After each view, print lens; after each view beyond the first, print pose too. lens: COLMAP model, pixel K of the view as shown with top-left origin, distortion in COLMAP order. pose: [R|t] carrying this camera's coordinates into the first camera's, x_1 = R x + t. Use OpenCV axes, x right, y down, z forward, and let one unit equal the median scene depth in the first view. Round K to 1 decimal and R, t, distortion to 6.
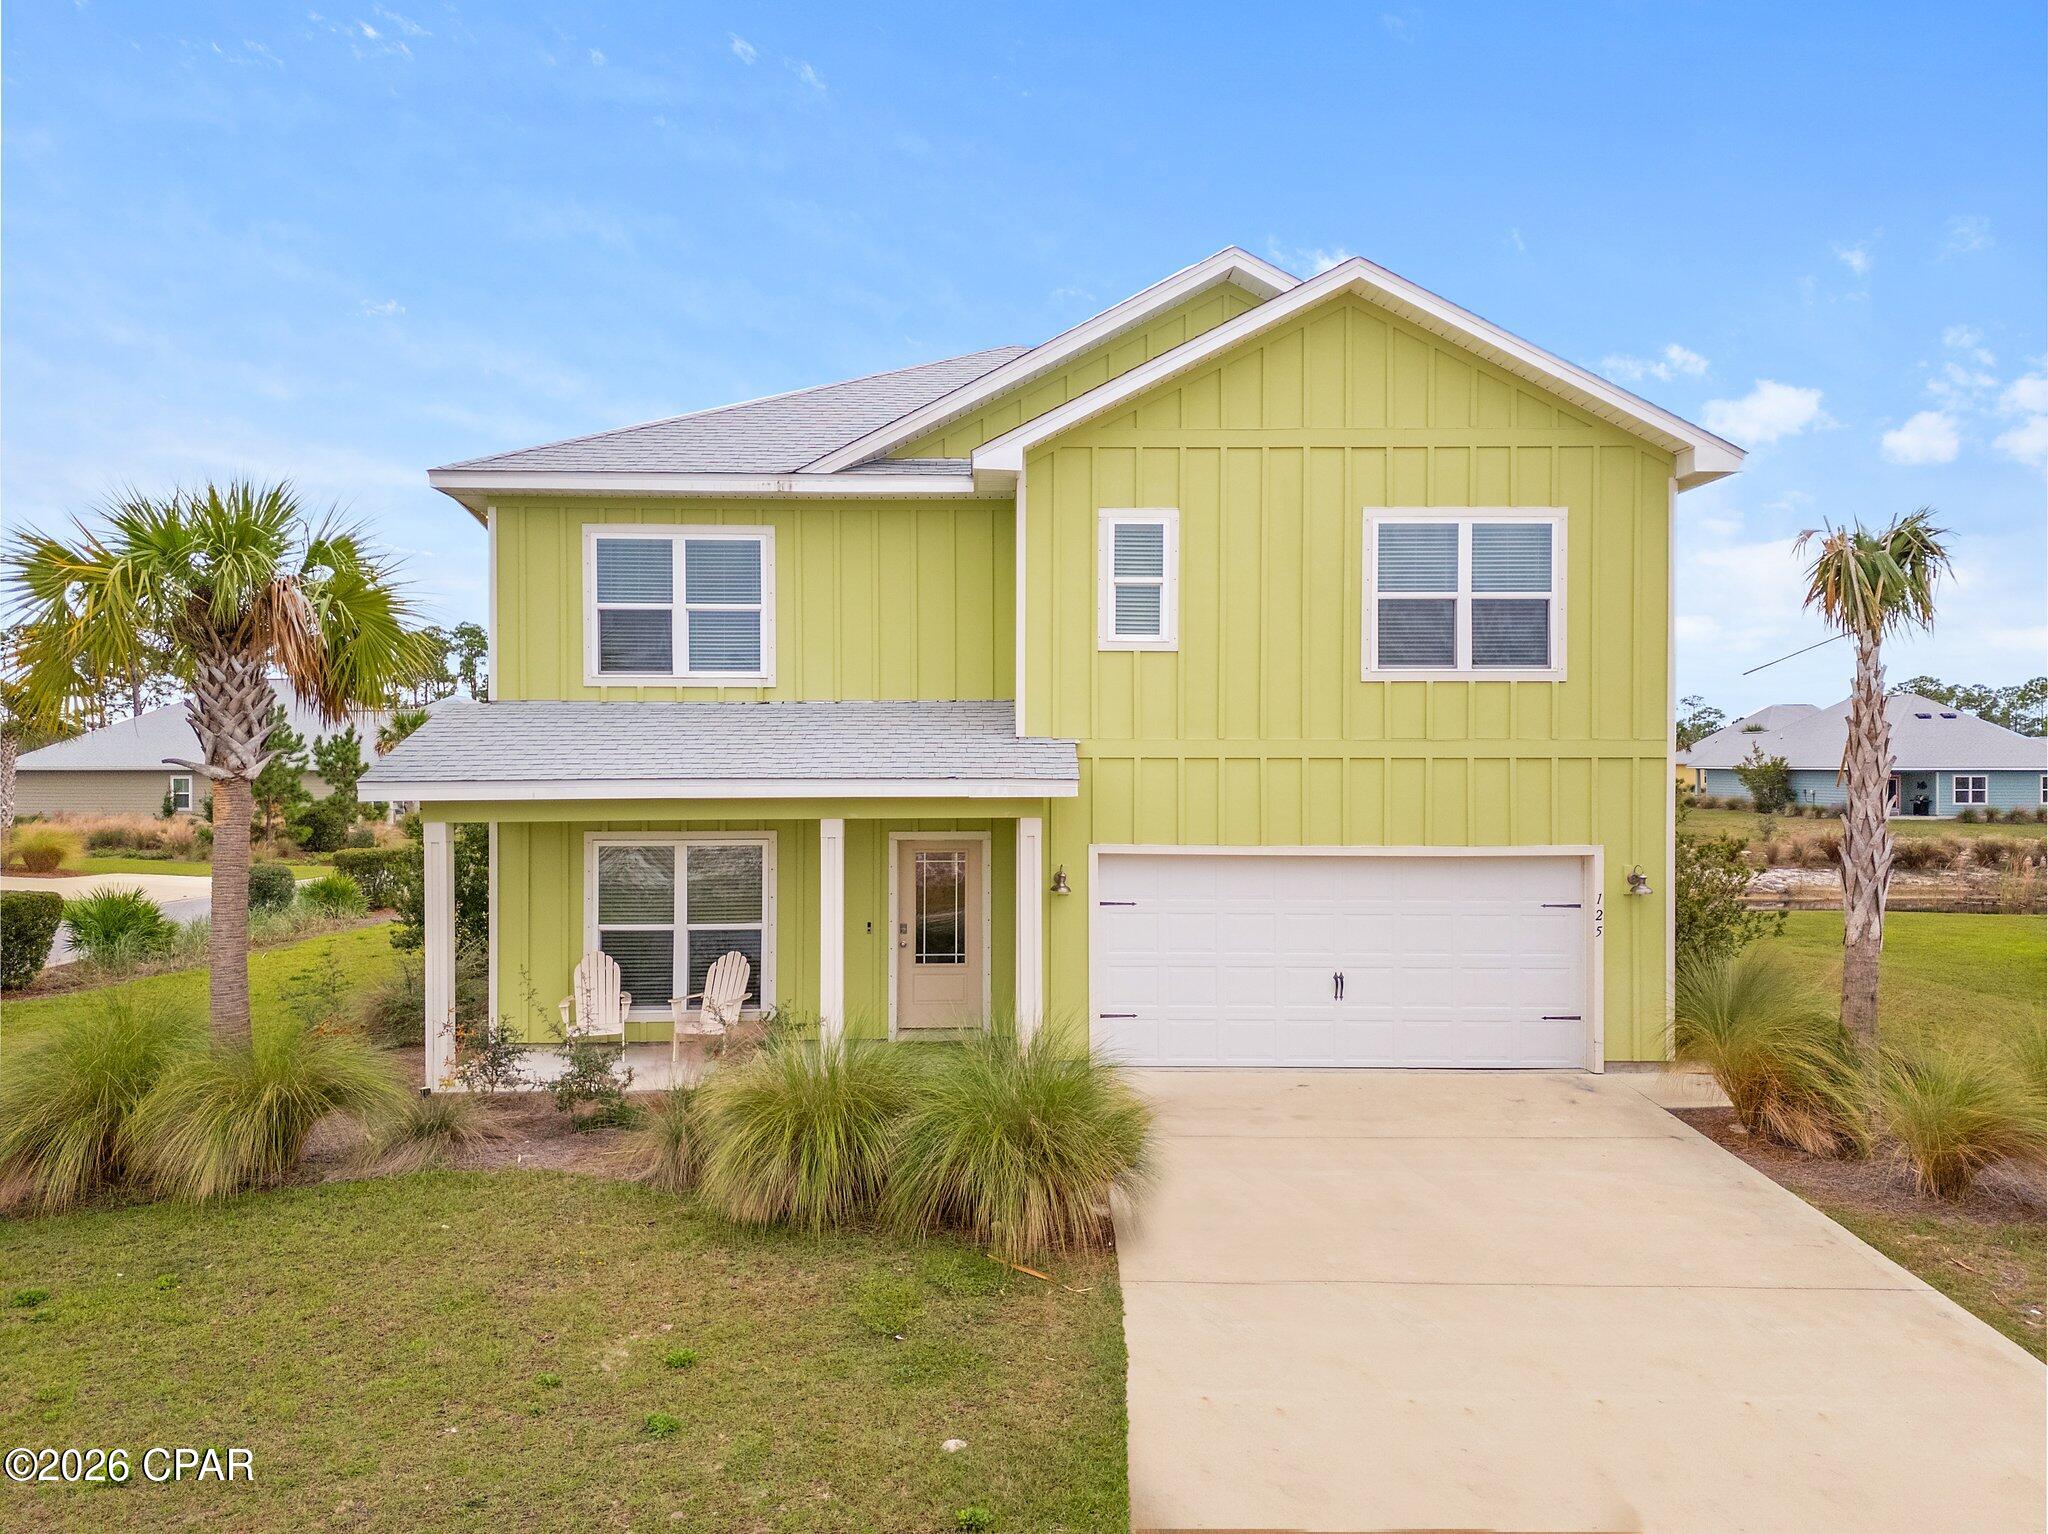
lens RADIAL K [[1506.6, 0, 1024.0], [0, 1506.6, 767.0], [0, 0, 1]] dist [0.042380, -0.001633]
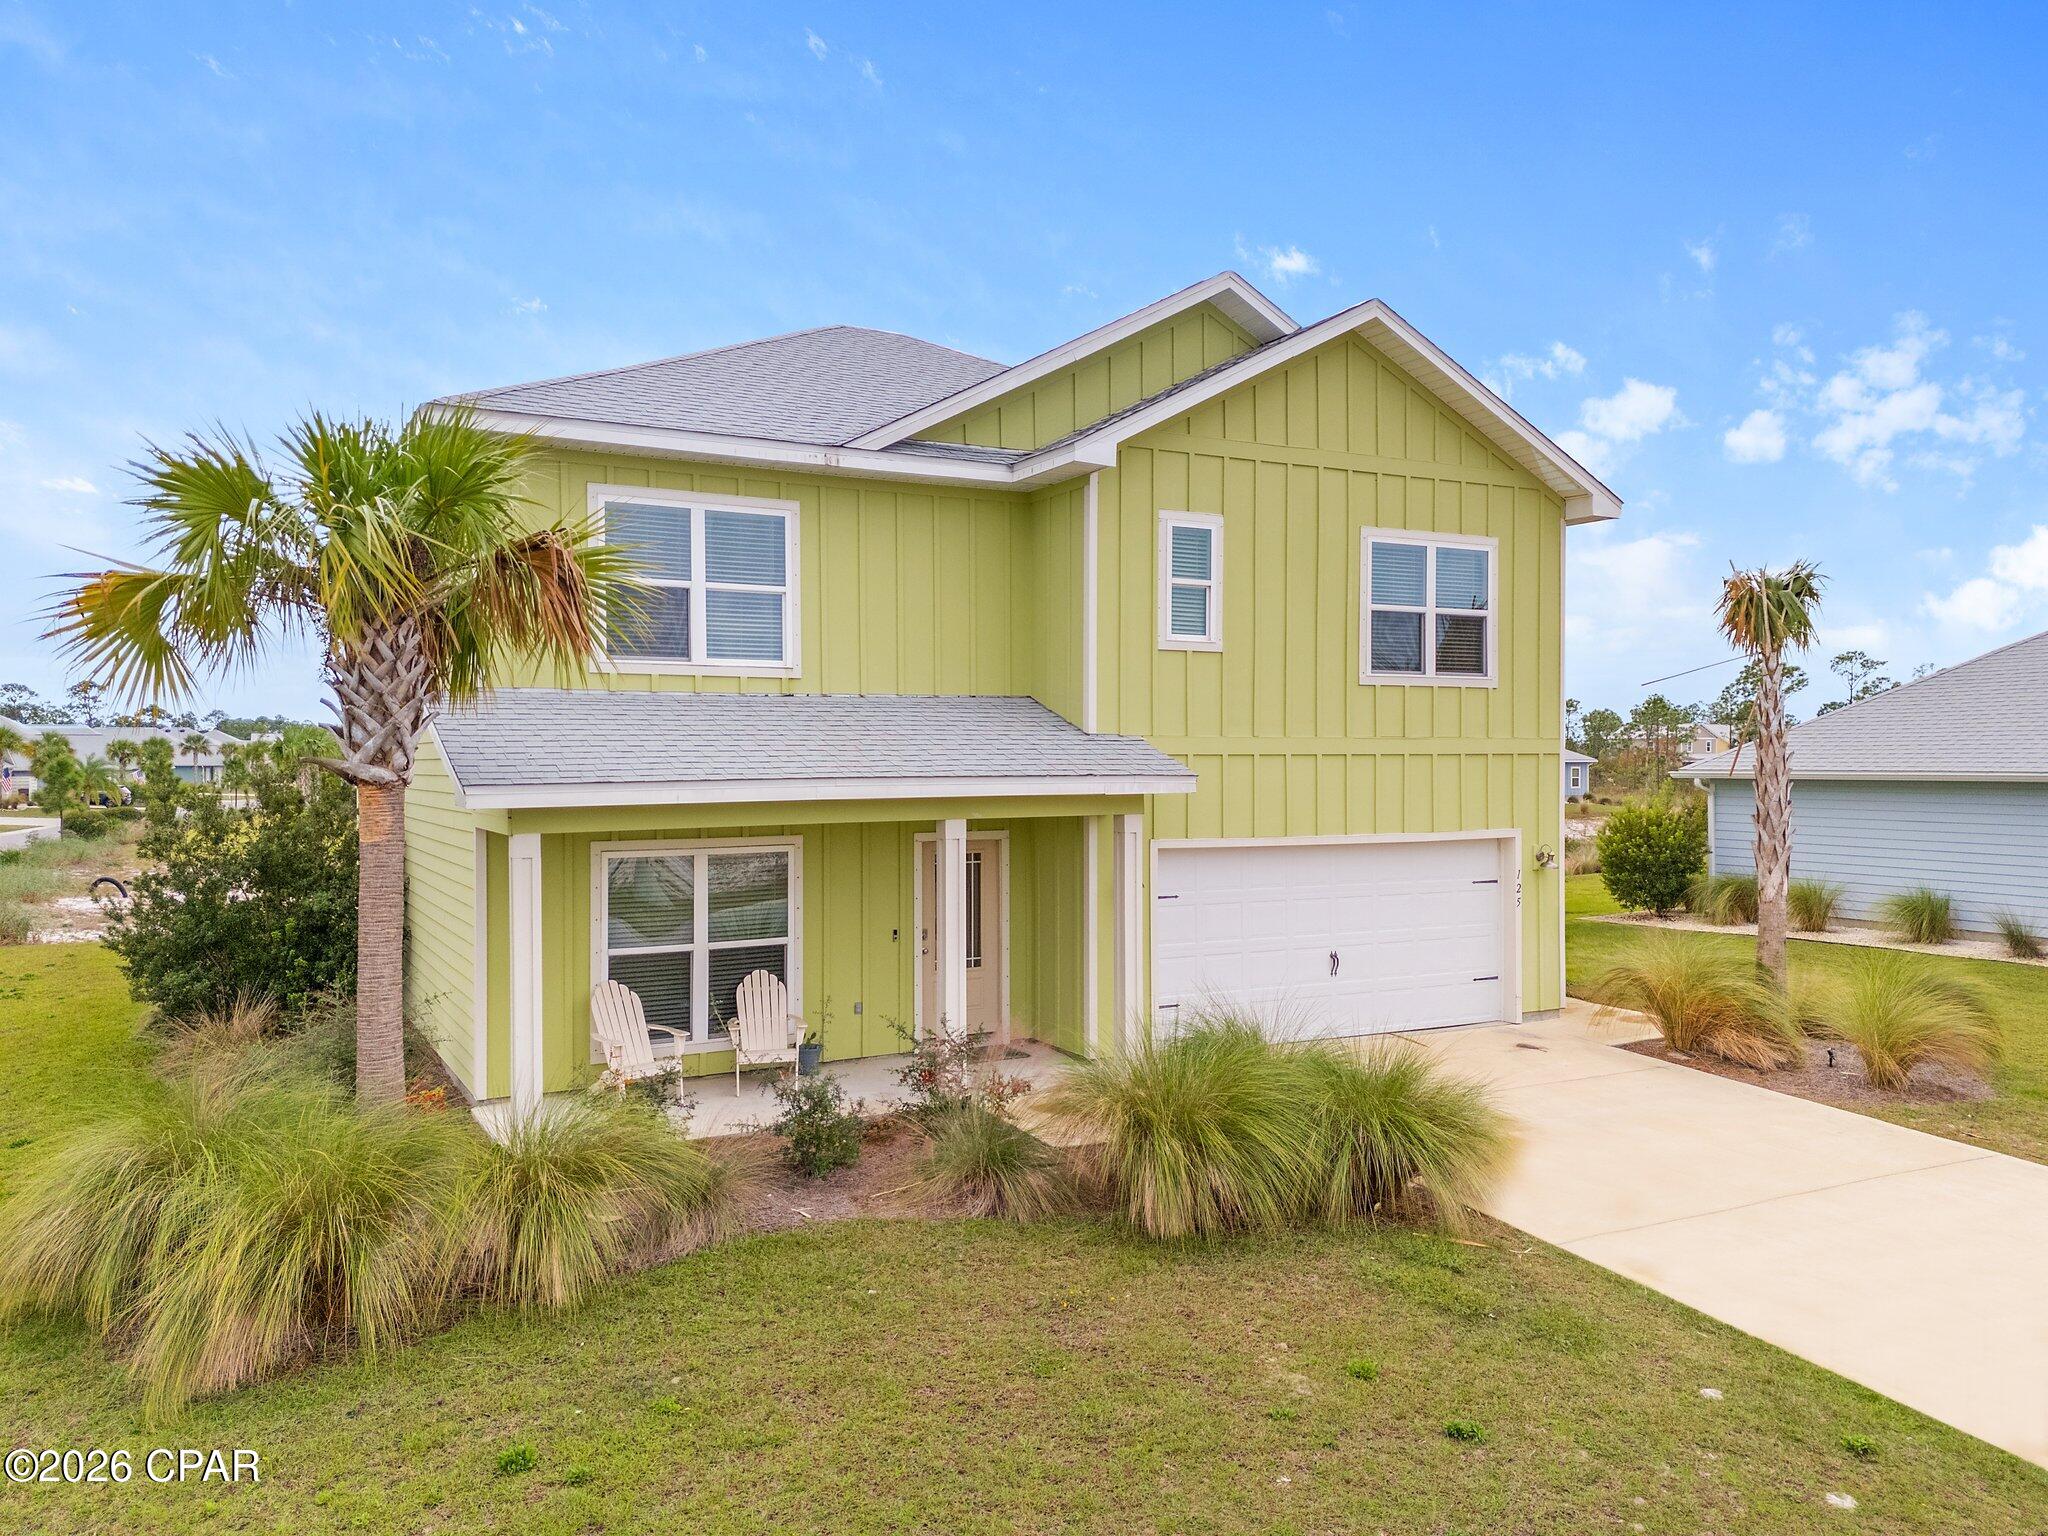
lens RADIAL K [[1506.6, 0, 1024.0], [0, 1506.6, 768.0], [0, 0, 1]] dist [0.042380, -0.001633]
pose [[0.890877, -0.005804, 0.454208, -0.488683], [0.005804, 0.999982, 0.001392, 0.001062], [-0.454208, 0.001396, 0.890894, 0.131788]]
